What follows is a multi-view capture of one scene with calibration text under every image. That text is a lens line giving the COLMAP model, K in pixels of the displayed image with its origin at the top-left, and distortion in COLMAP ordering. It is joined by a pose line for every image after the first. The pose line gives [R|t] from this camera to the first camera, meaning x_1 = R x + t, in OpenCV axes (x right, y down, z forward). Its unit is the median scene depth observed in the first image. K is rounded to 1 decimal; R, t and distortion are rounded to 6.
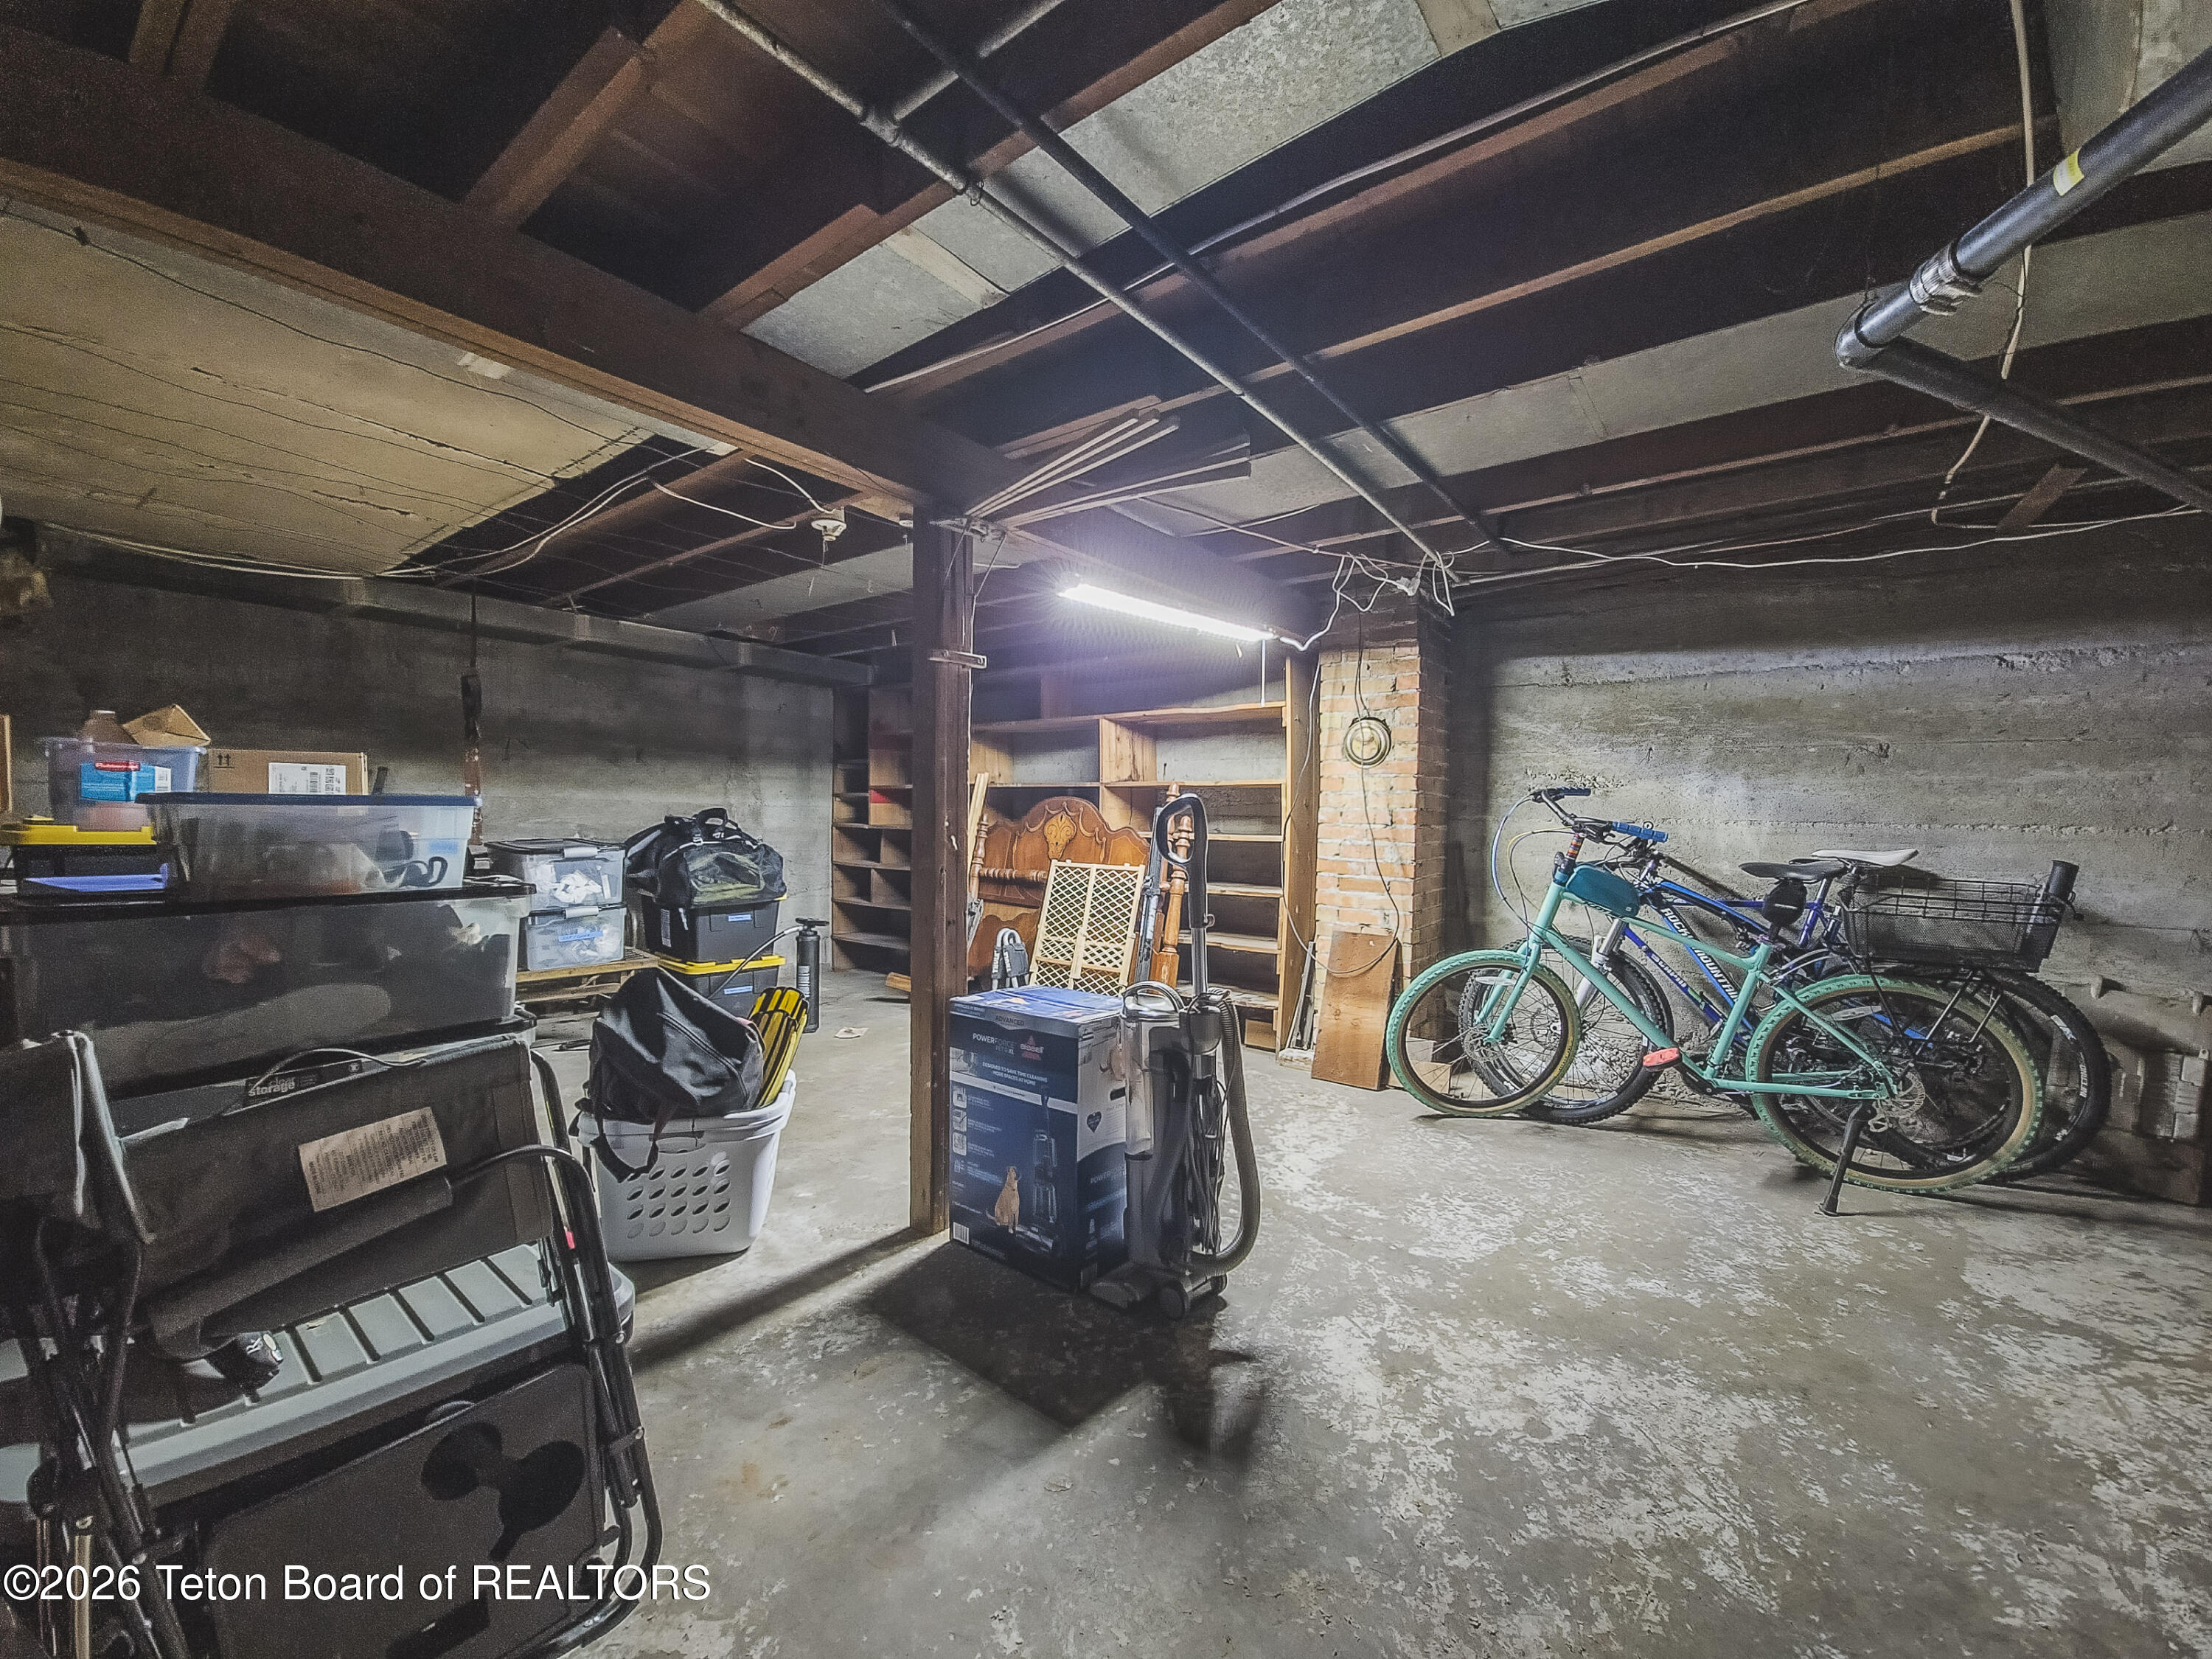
lens RADIAL K [[895.2, 0, 1108.0], [0, 895.2, 829.9], [0, 0, 1]] dist [-0.004900, -0.000498]
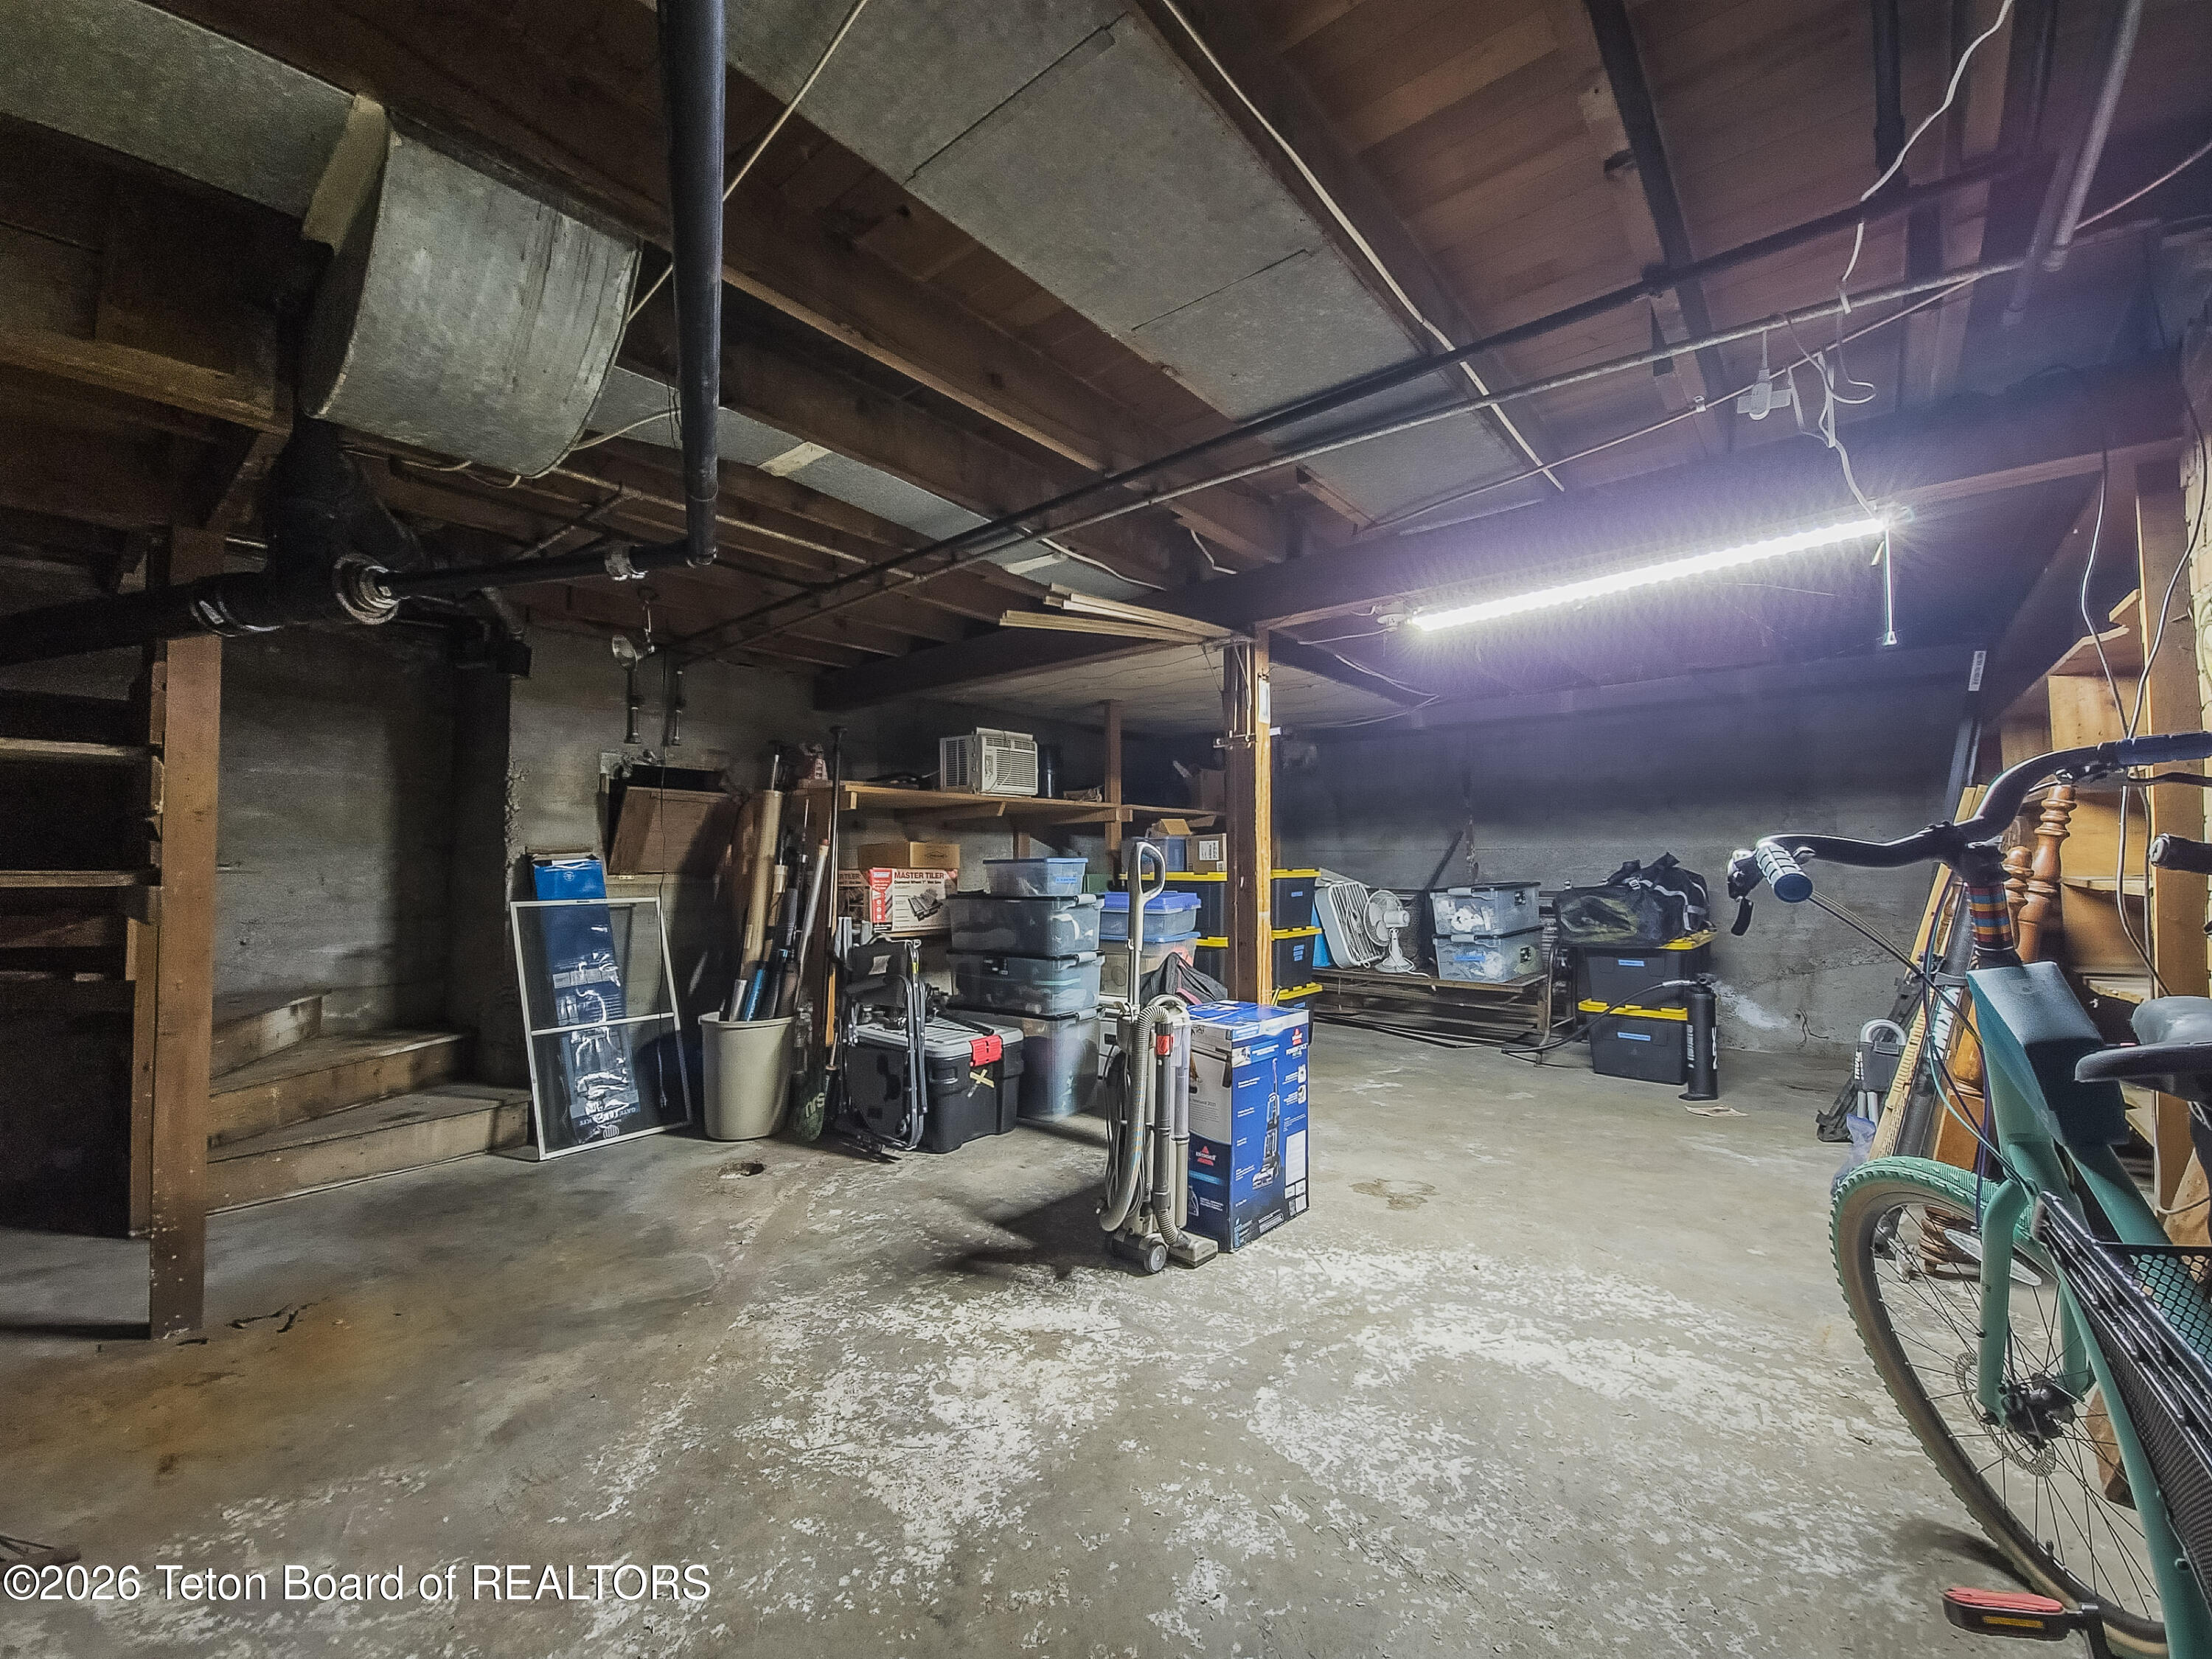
lens RADIAL K [[895.2, 0, 1108.5], [0, 895.2, 835.5], [0, 0, 1]] dist [-0.004900, -0.000498]
pose [[-0.021061, -0.042227, -0.998886, 1.530863], [-0.004683, 0.999101, -0.042138, 0.003822], [0.999767, 0.003790, -0.021240, 1.135784]]
